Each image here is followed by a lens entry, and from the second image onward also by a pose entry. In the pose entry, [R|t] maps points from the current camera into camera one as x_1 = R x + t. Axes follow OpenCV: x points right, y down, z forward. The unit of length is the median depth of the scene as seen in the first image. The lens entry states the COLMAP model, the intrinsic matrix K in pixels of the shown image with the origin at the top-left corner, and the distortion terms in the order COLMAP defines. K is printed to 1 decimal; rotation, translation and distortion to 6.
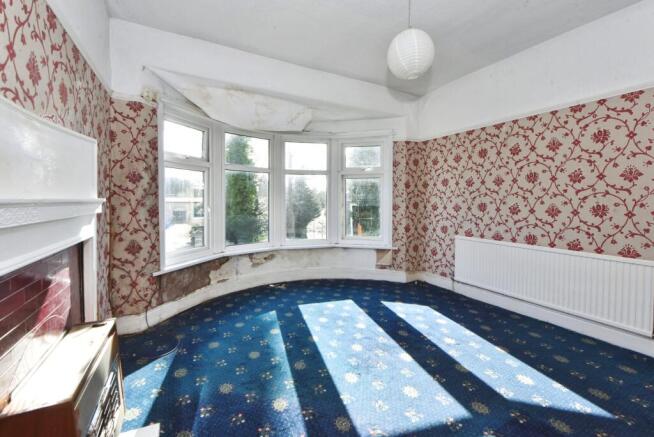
lens RADIAL K [[280.5, 0, 337.2], [0, 280.5, 201.6], [0, 0, 1]] dist [-0.008774, -0.000044]
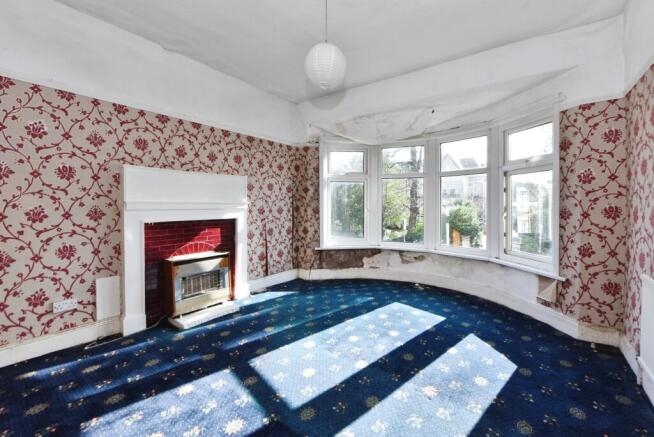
lens RADIAL K [[279.1, 0, 331.2], [0, 279.1, 203.1], [0, 0, 1]] dist [-0.005202, -0.000356]
pose [[0.414429, -0.002903, -0.910077, 0.708844], [-0.006955, 0.999956, -0.006357, 0.003176], [0.910055, 0.008964, 0.414390, 0.327968]]
